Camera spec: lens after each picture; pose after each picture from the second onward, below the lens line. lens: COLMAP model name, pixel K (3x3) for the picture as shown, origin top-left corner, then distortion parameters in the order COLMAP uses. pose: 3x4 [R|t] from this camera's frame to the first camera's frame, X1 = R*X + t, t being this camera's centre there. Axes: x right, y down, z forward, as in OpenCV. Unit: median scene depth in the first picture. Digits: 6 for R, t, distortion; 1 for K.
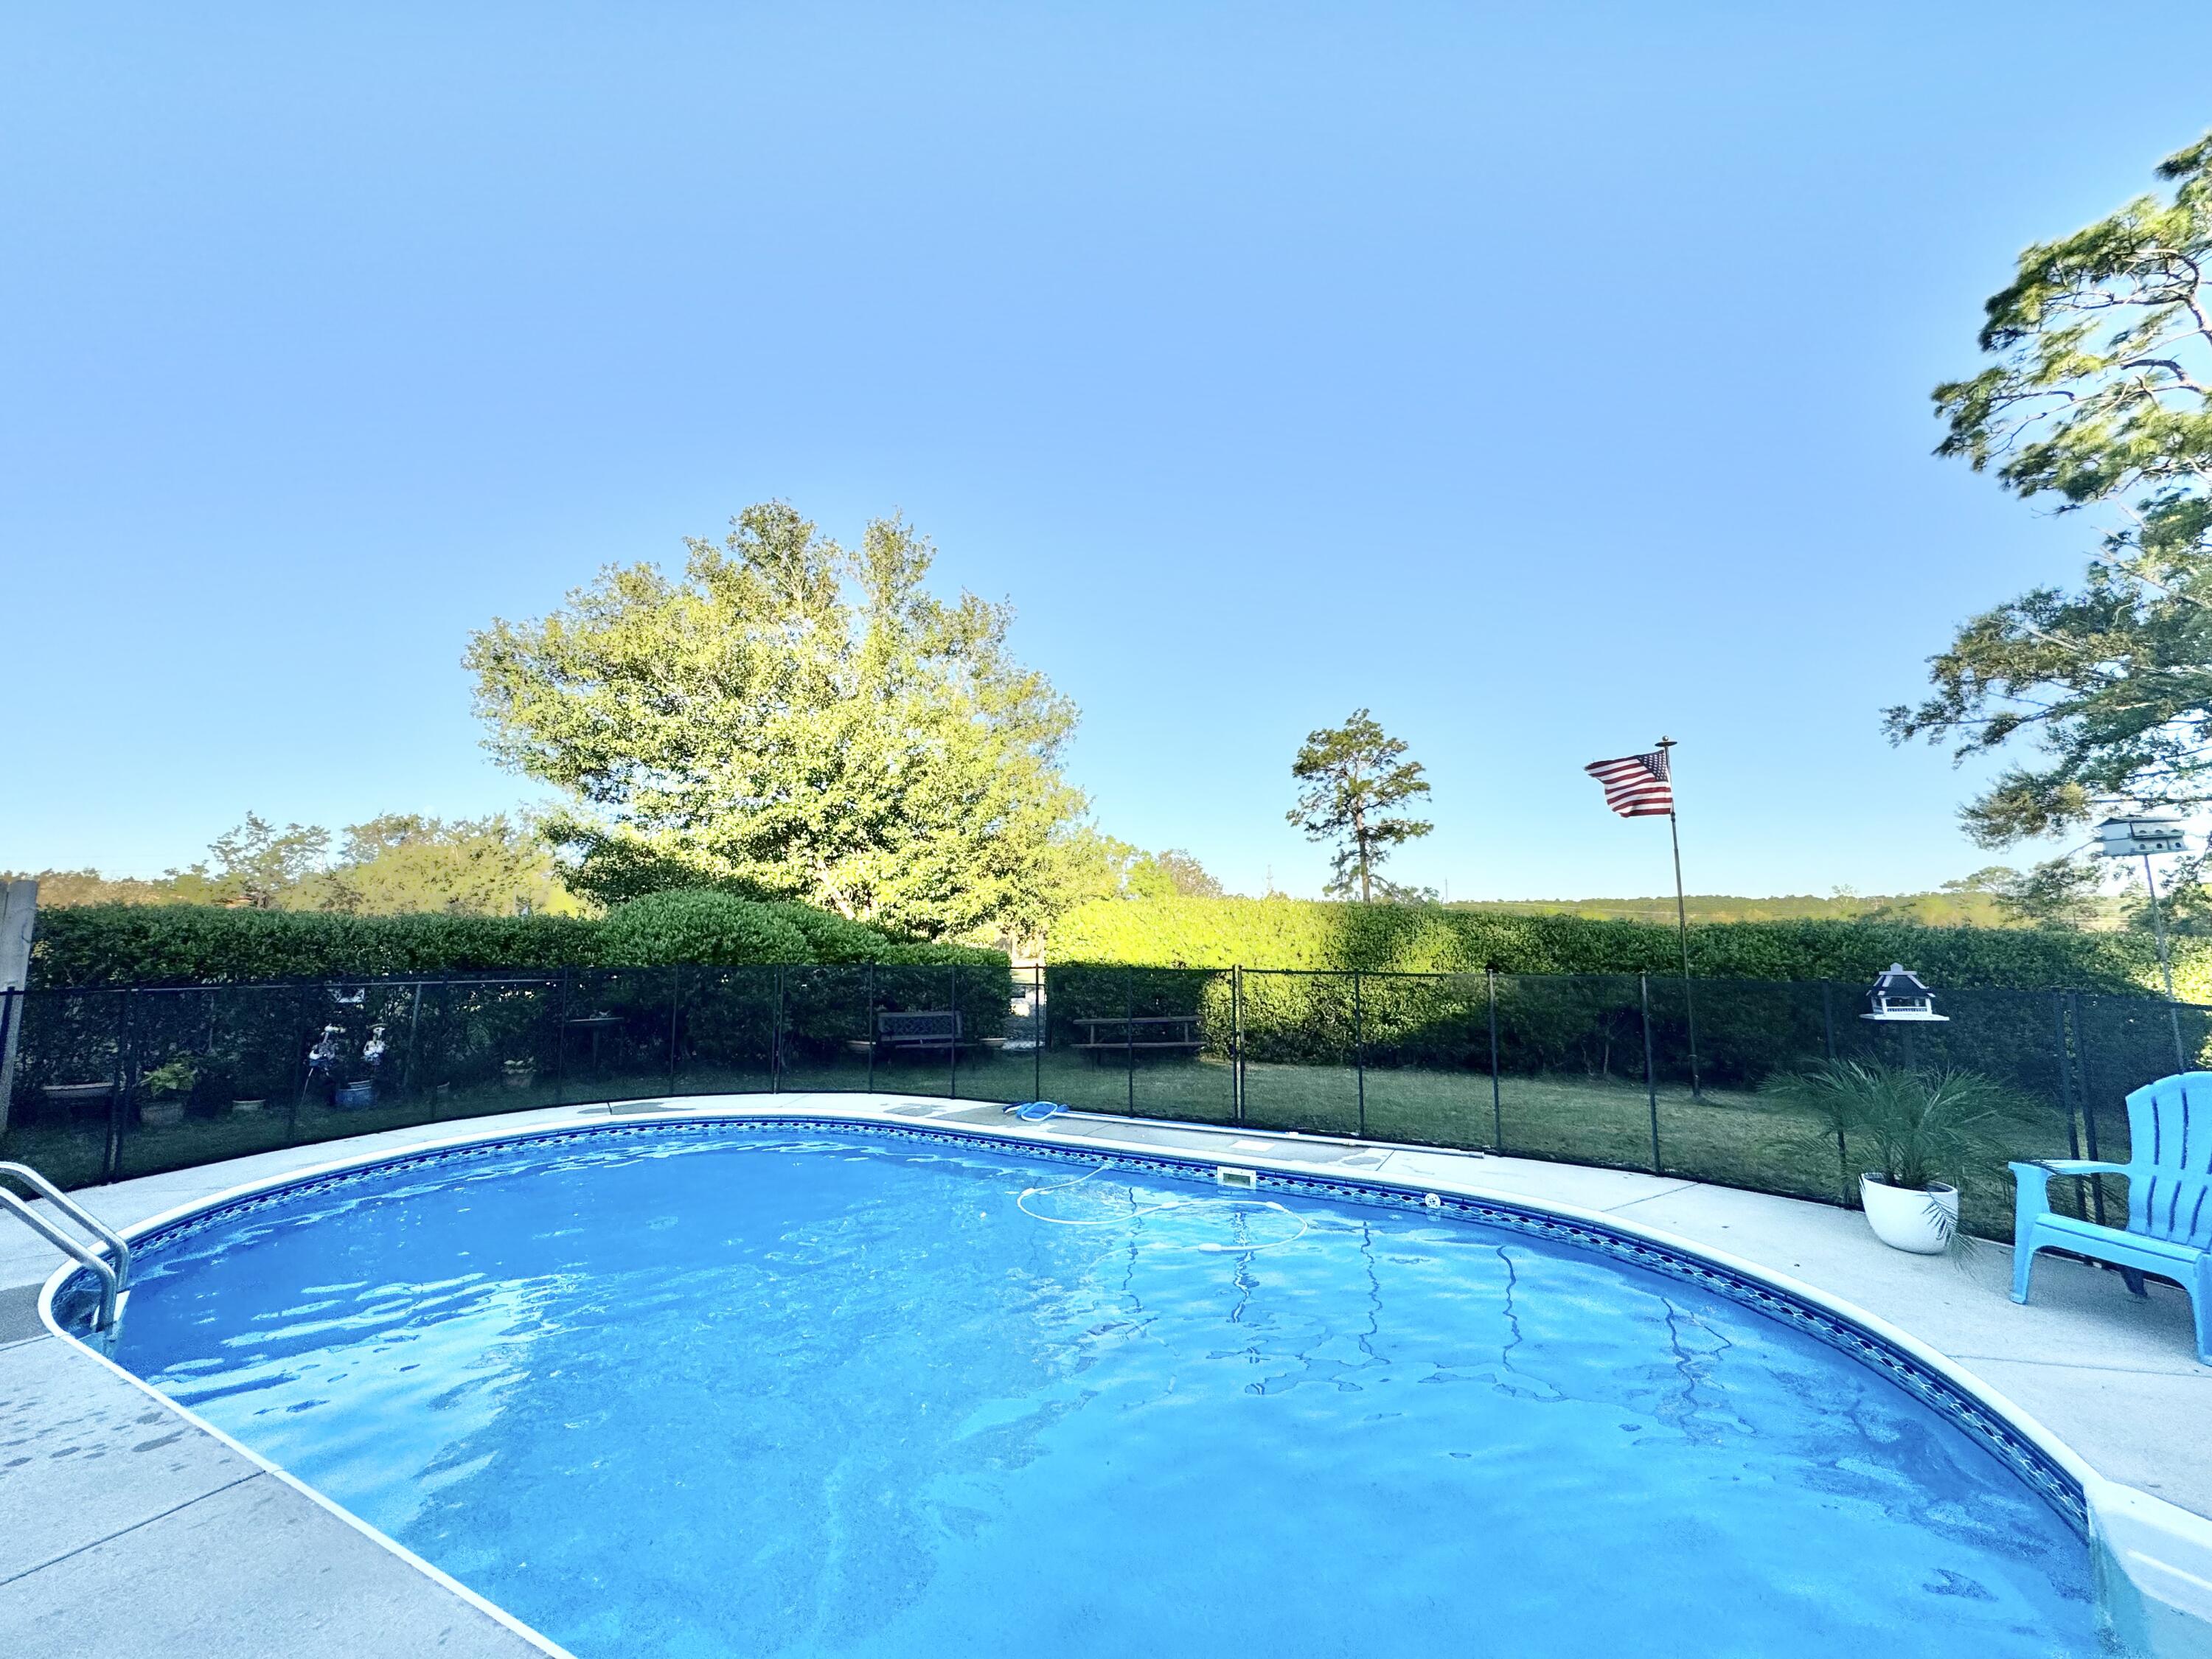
lens RADIAL K [[878.9, 0, 1103.6], [0, 878.9, 827.8], [0, 0, 1]] dist [-0.002791, 0.000495]
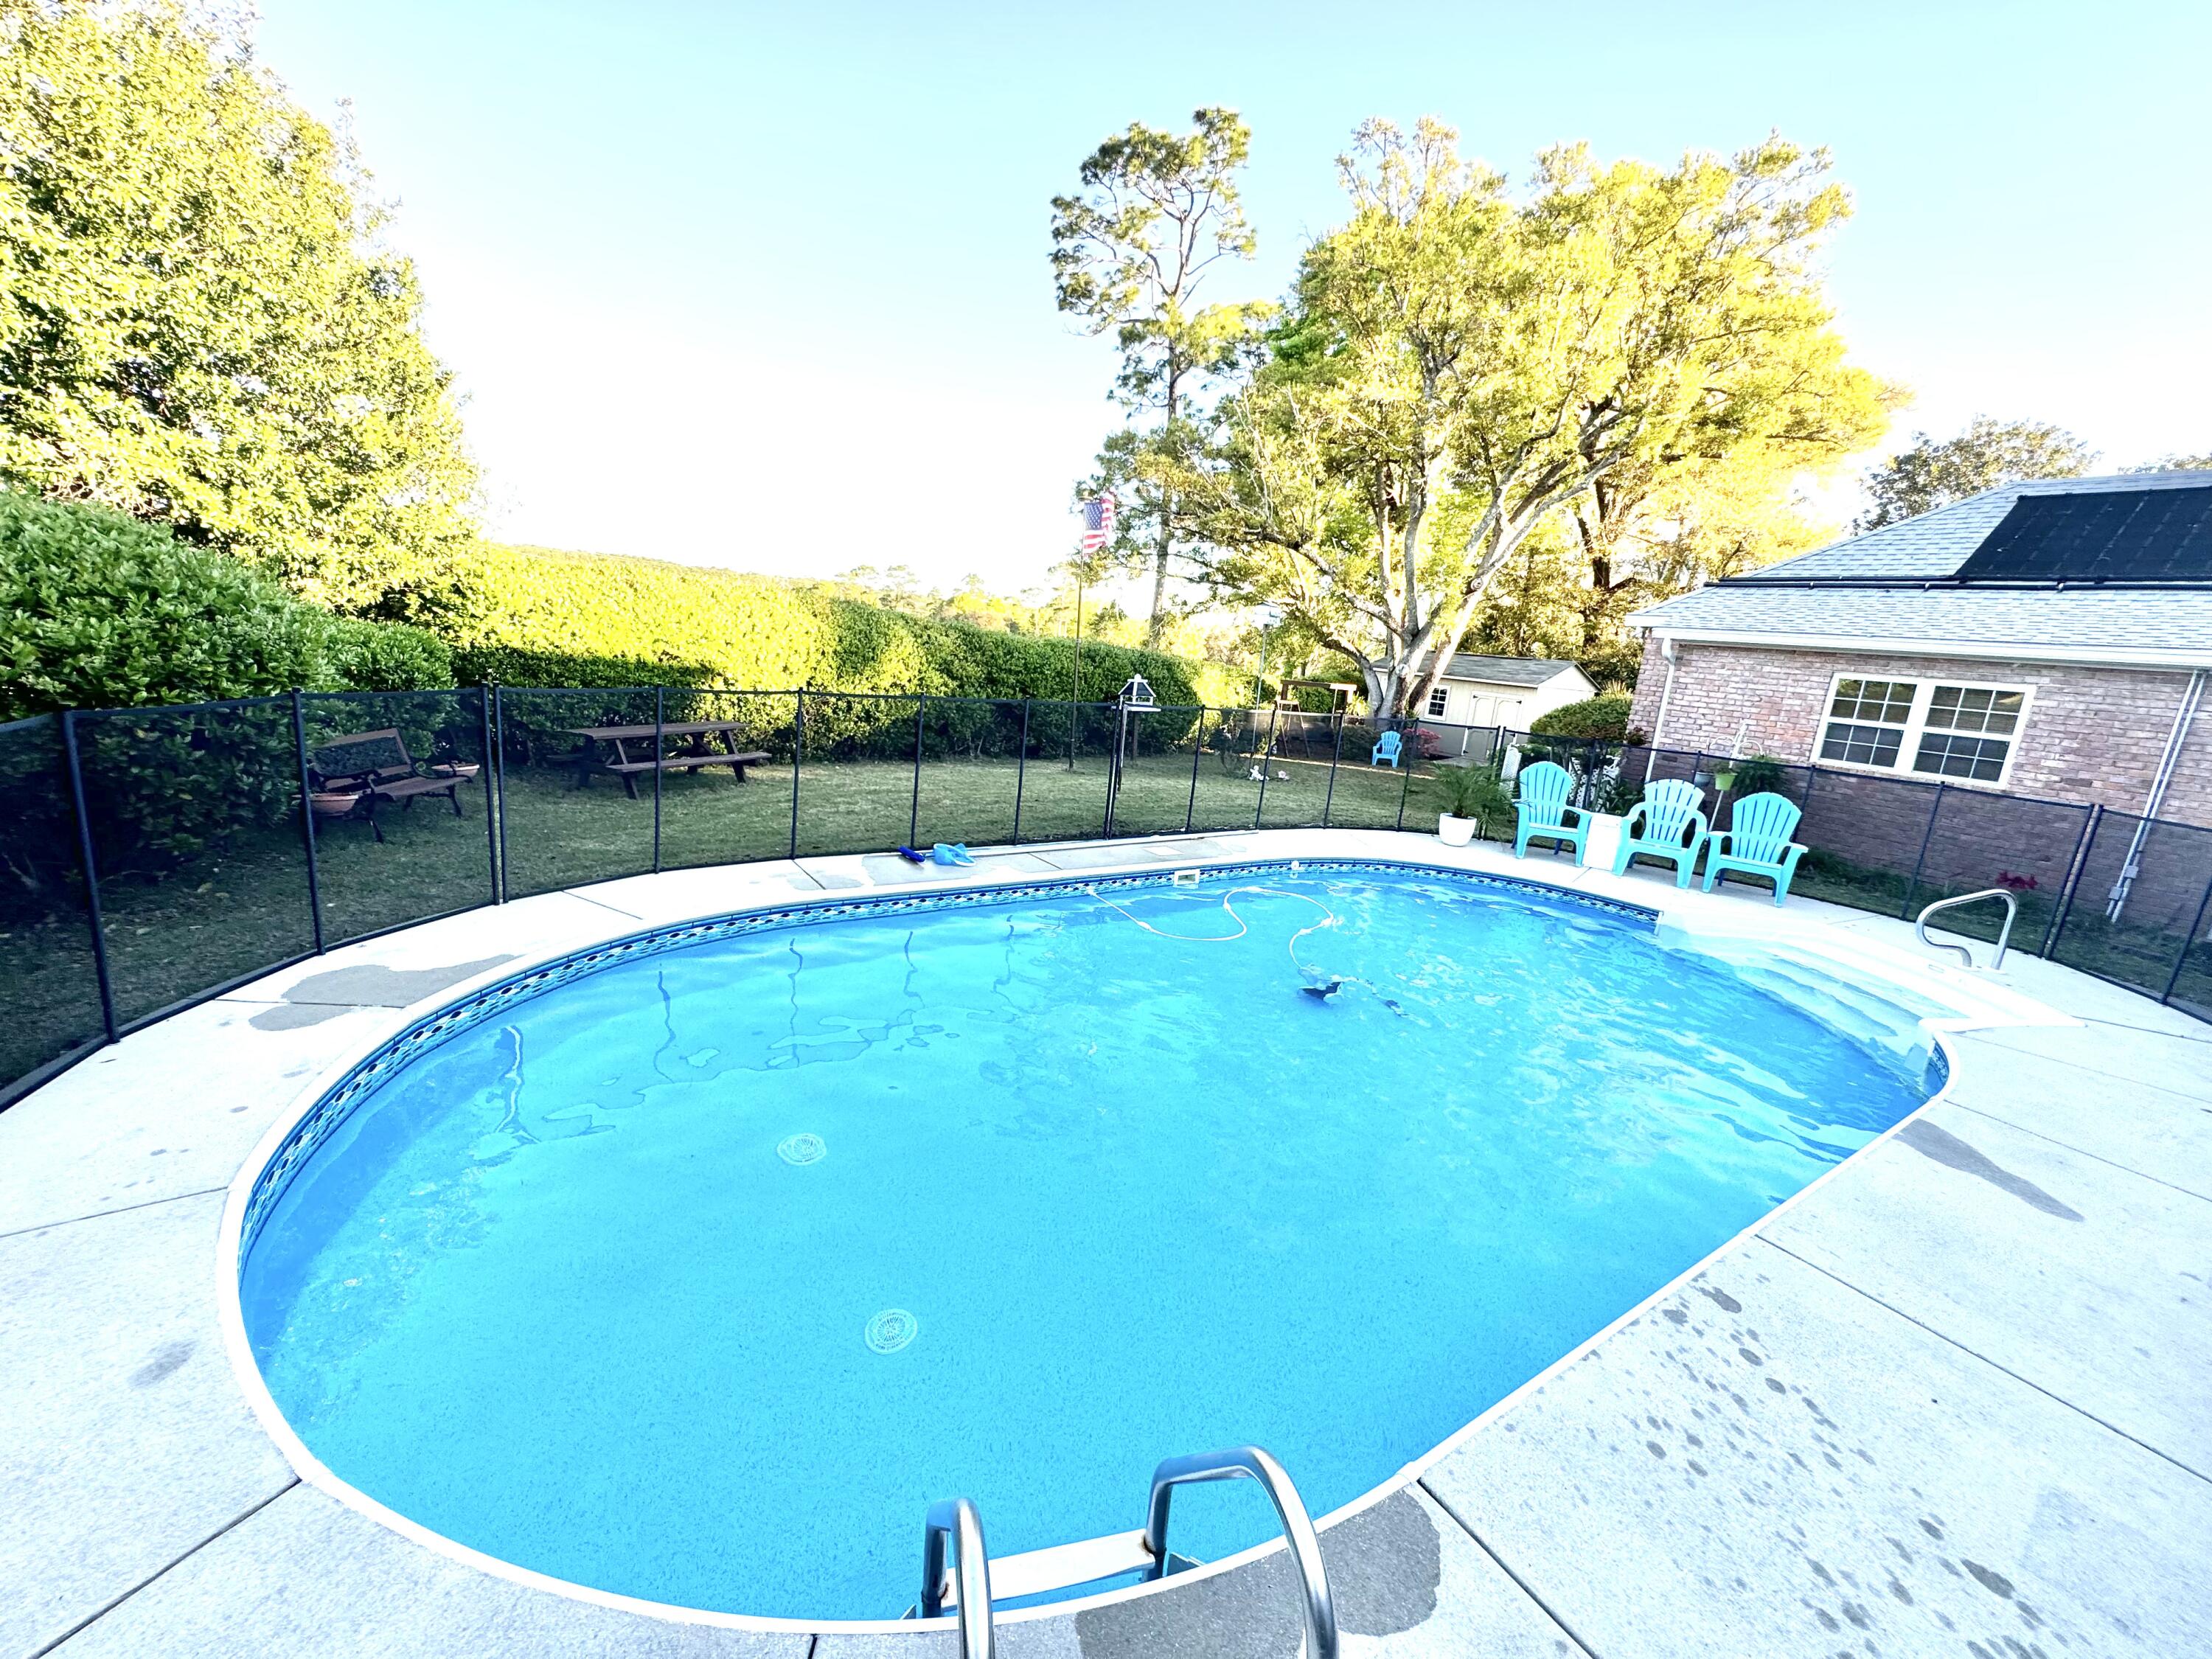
lens RADIAL K [[878.9, 0, 1103.6], [0, 878.9, 827.8], [0, 0, 1]] dist [-0.002791, 0.000495]
pose [[0.484858, -0.142967, 0.862829, -0.536762], [-0.193796, 0.944462, 0.265395, 0.013054], [-0.852851, -0.295892, 0.430224, 0.322234]]
